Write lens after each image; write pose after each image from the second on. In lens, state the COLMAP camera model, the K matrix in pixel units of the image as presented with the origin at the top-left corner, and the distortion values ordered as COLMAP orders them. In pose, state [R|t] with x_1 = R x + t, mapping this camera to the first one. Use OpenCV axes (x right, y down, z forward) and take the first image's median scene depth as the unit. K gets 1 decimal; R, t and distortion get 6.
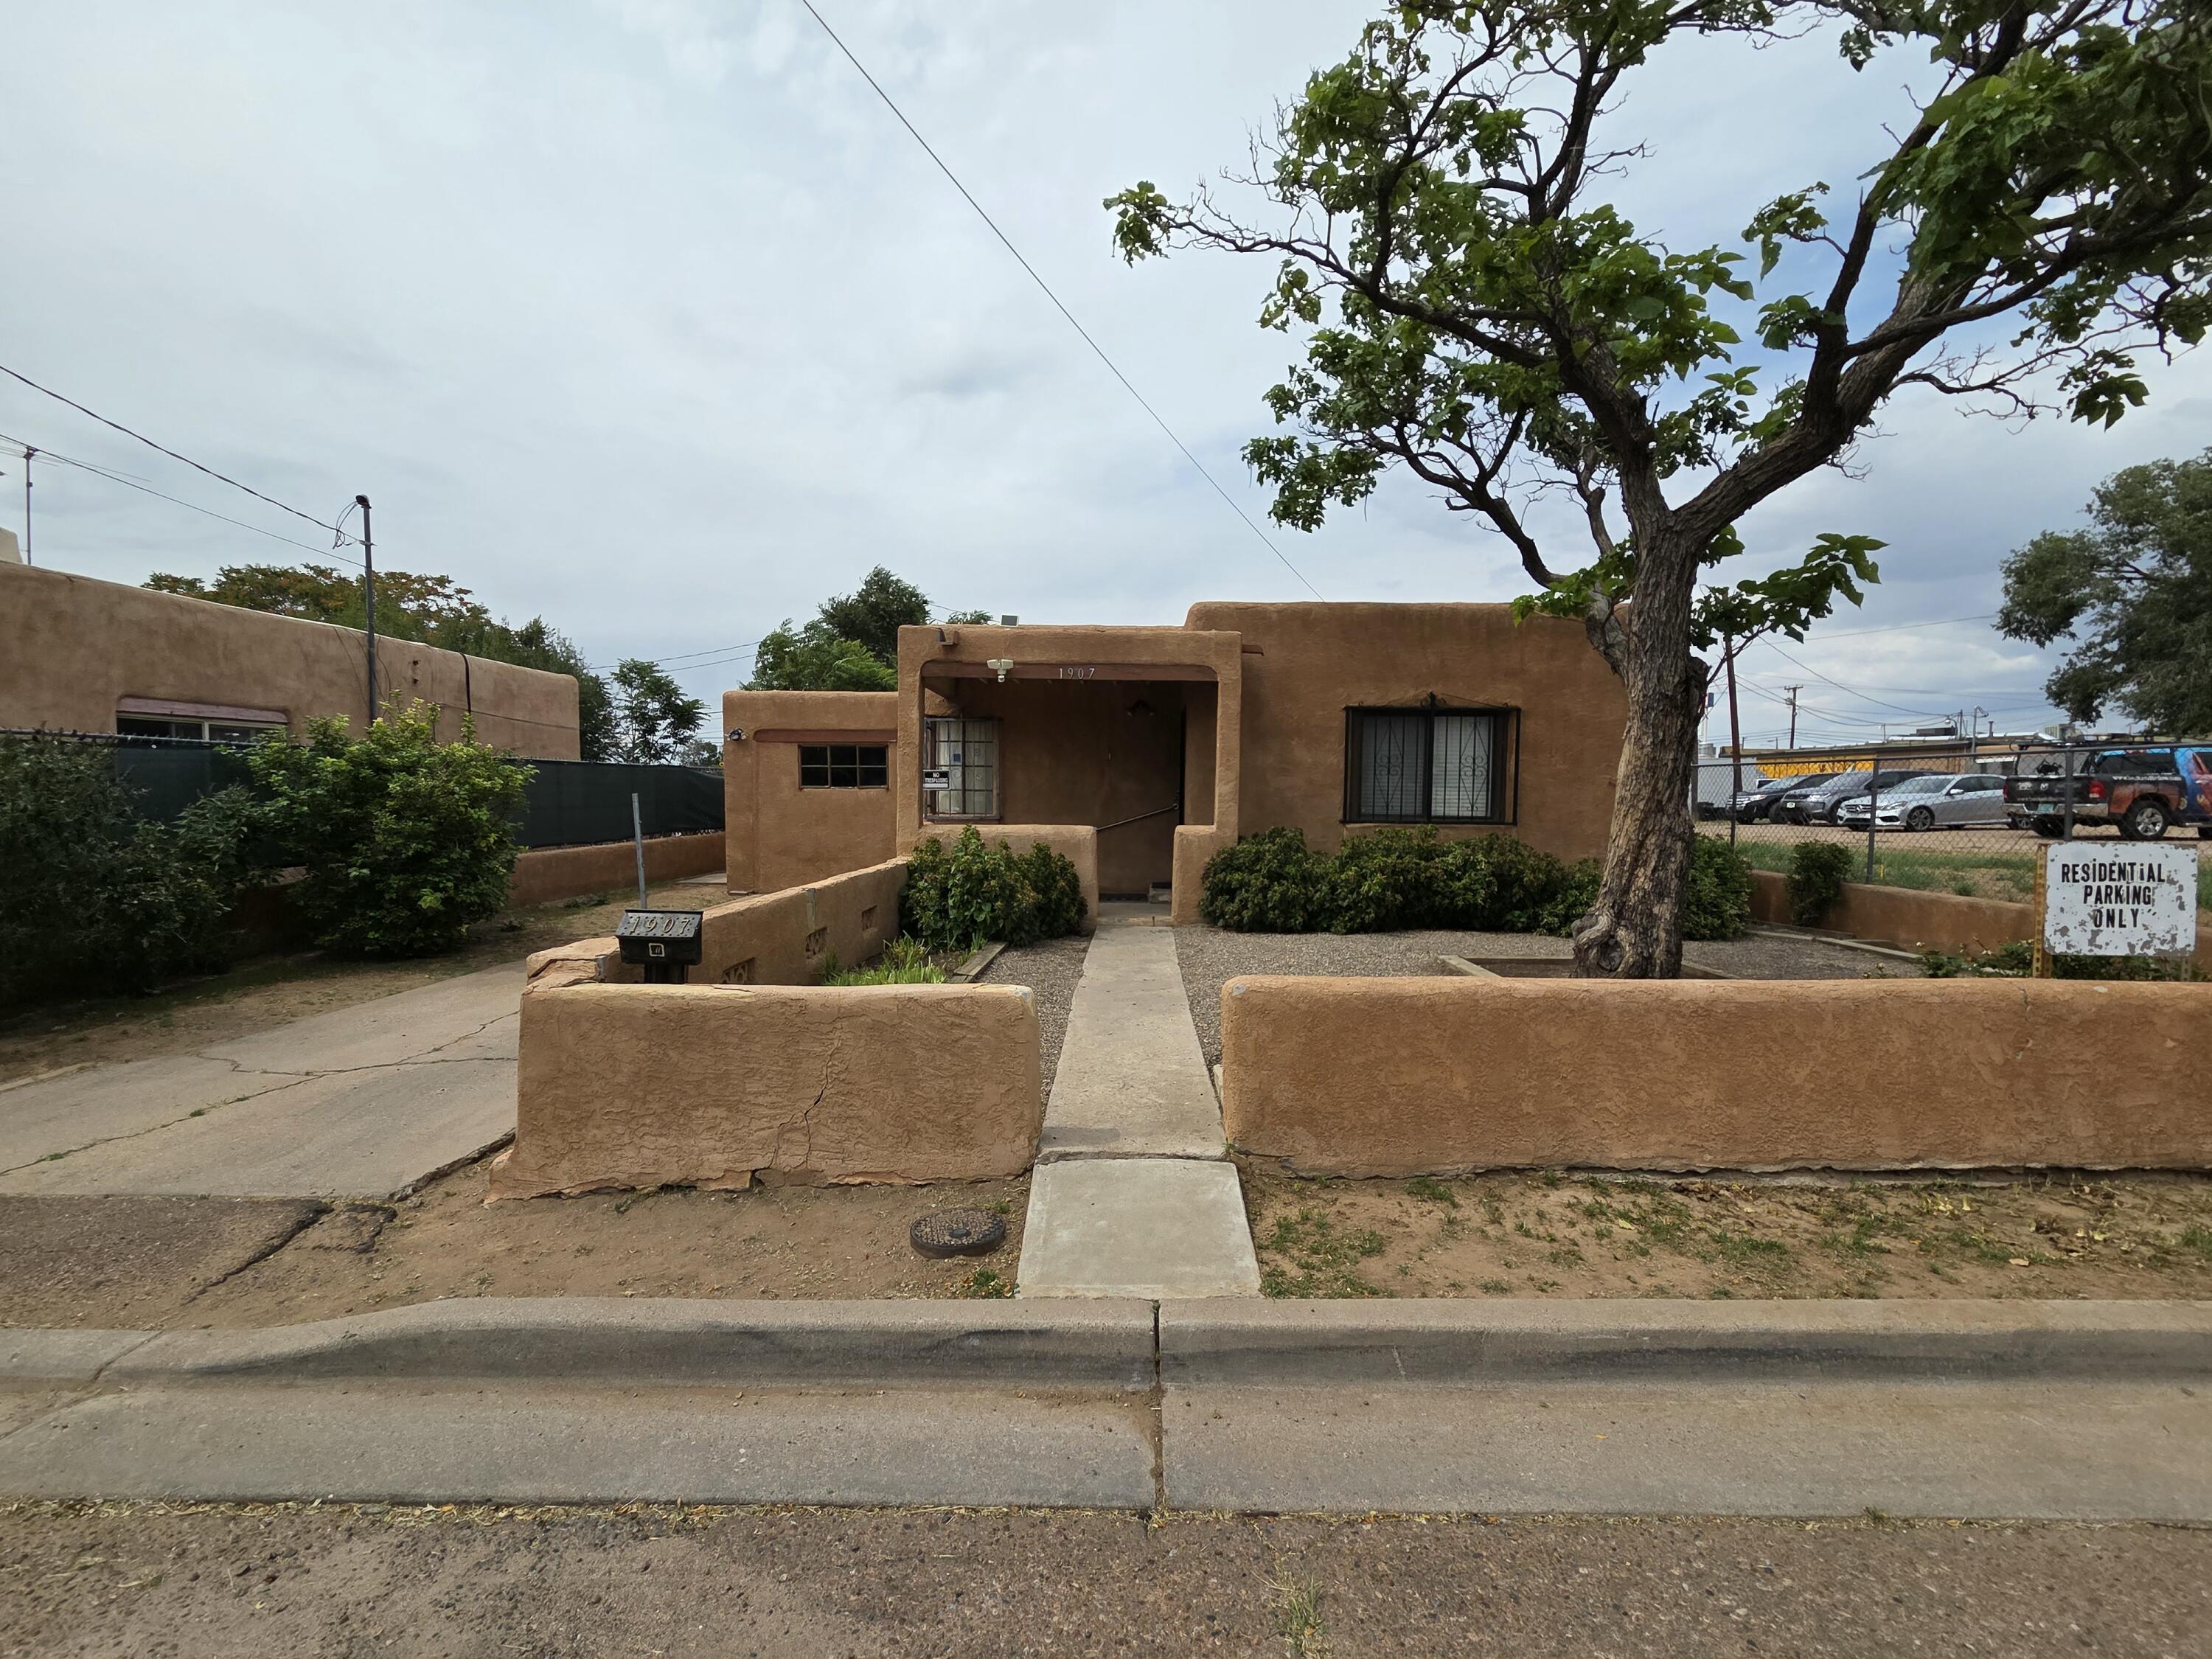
lens RADIAL K [[895.1, 0, 1106.0], [0, 895.1, 829.5], [0, 0, 1]] dist [0.003164, -0.000309]
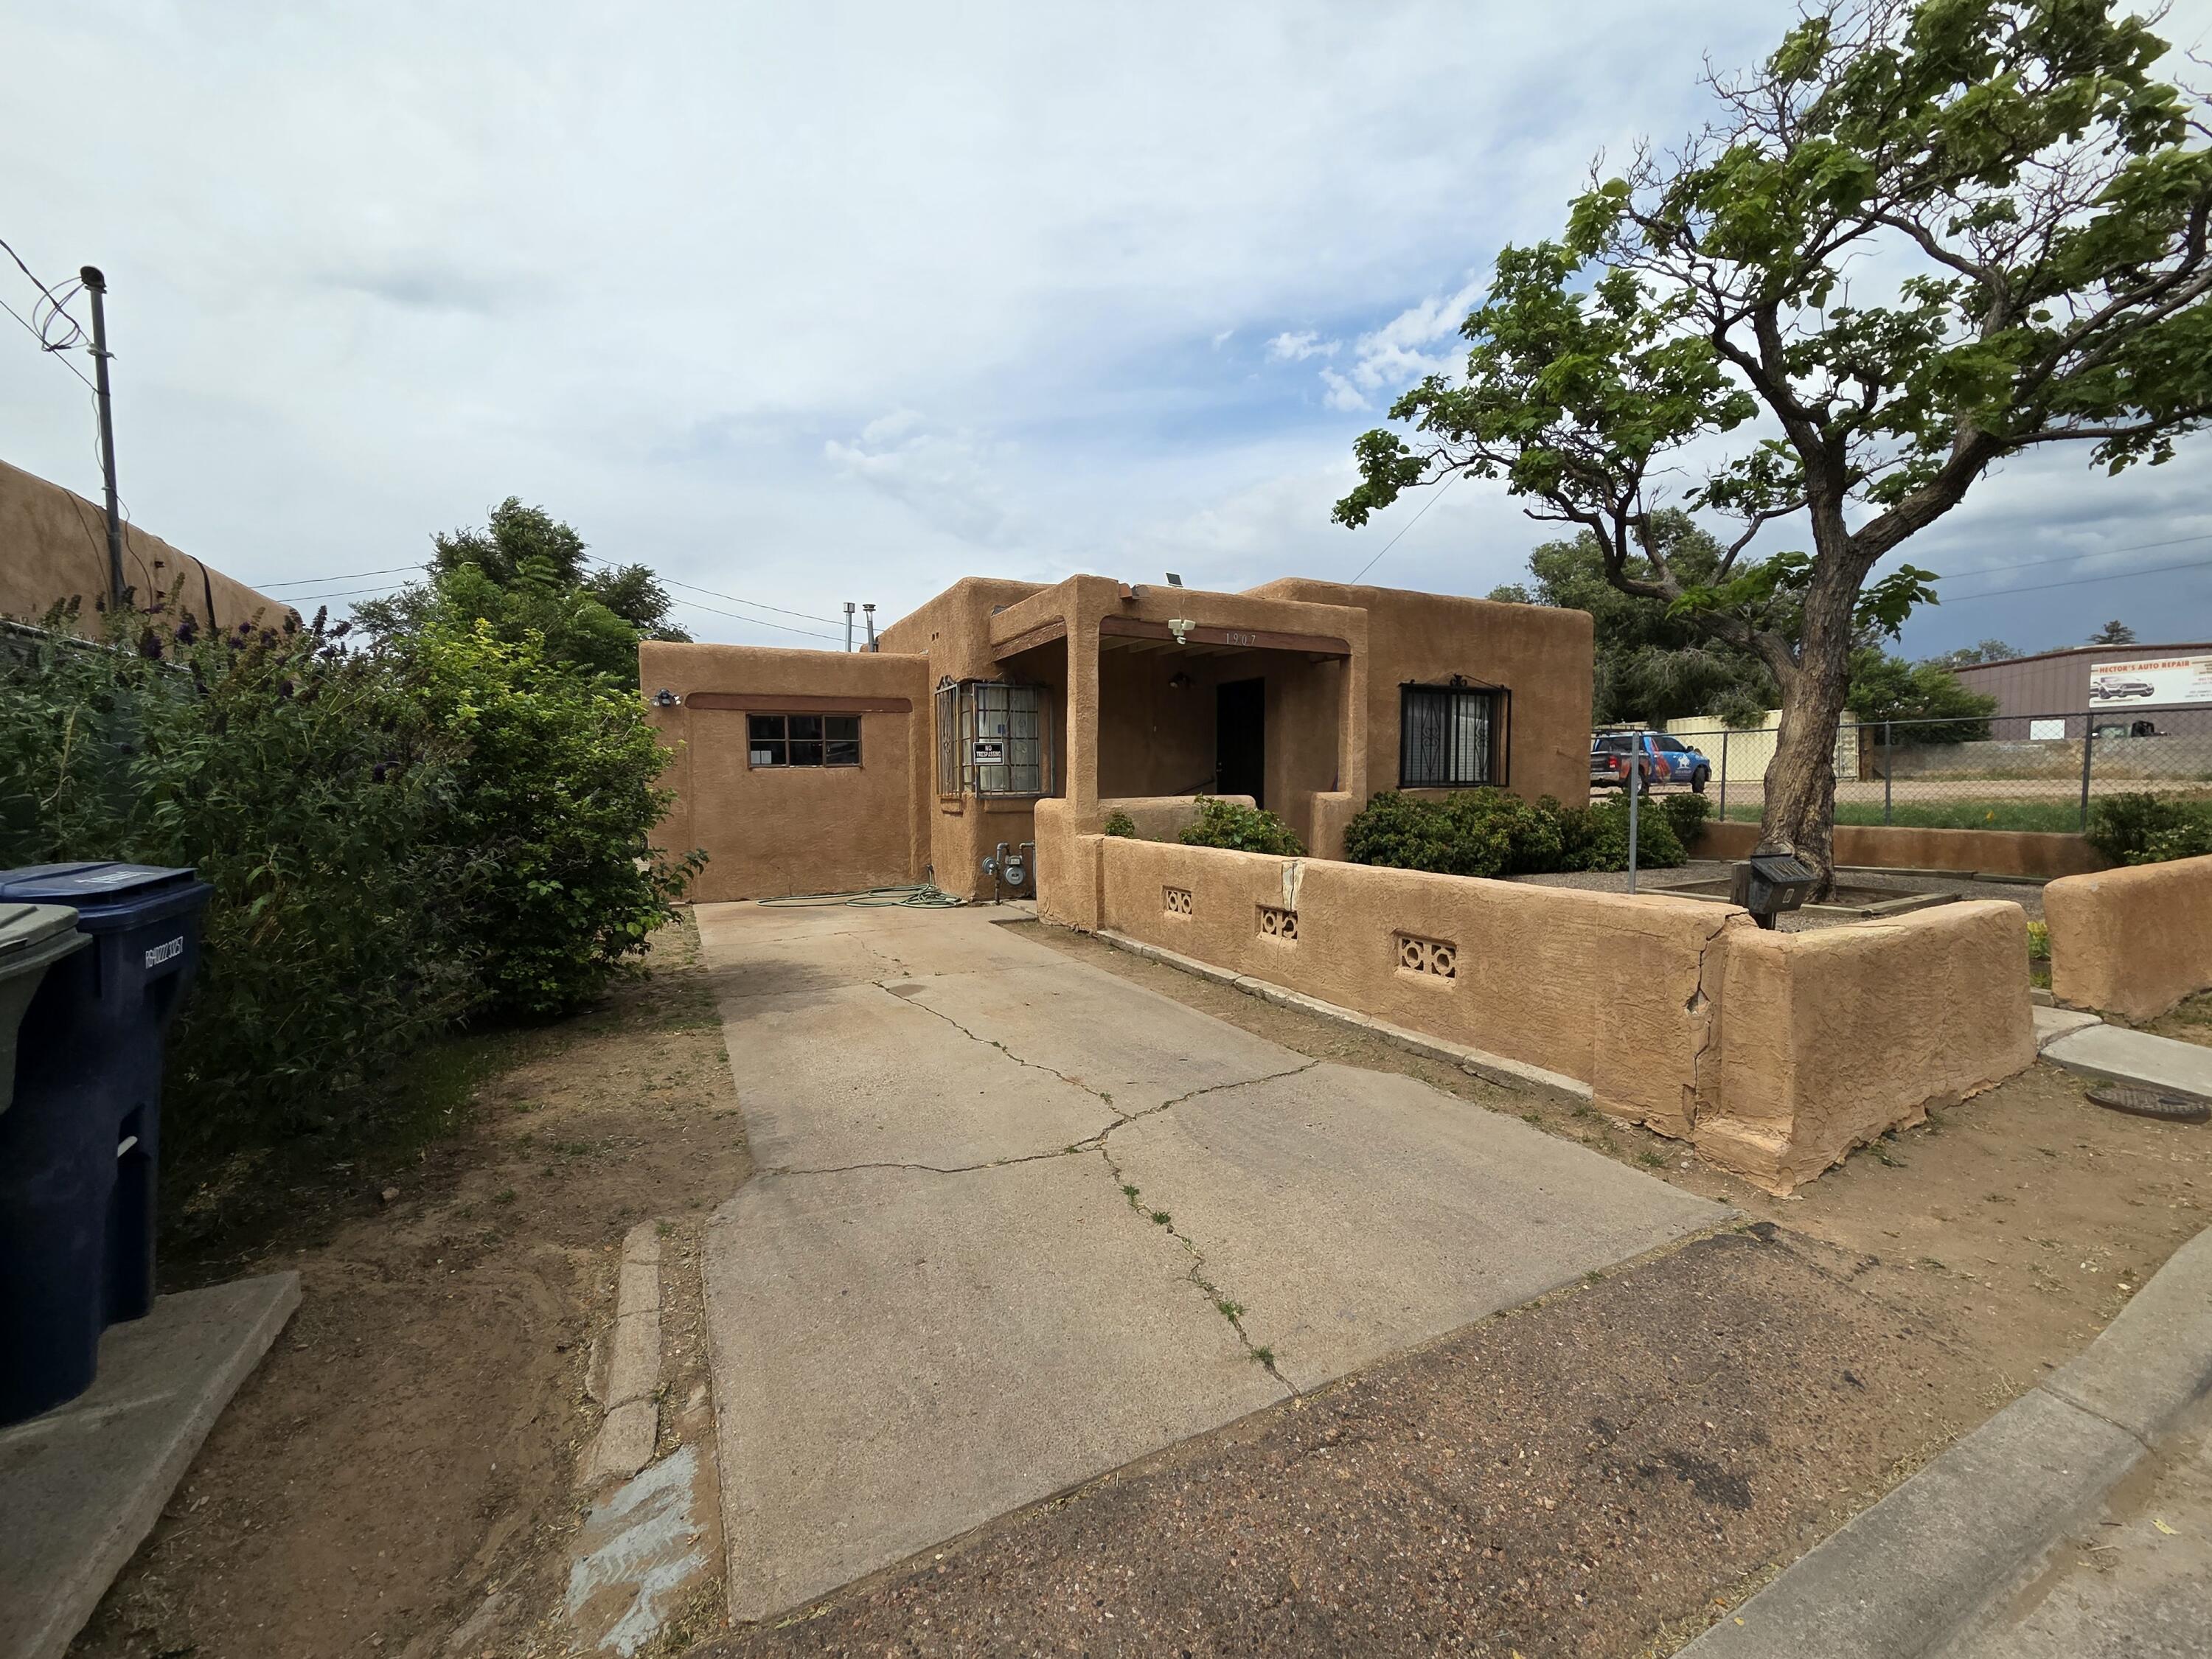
lens RADIAL K [[895.1, 0, 1106.0], [0, 895.1, 829.5], [0, 0, 1]] dist [0.003164, -0.000309]
pose [[0.881888, -0.043840, 0.469416, -0.624690], [0.038895, 0.999038, 0.020232, 0.007325], [-0.469852, 0.000416, 0.882745, 0.203762]]
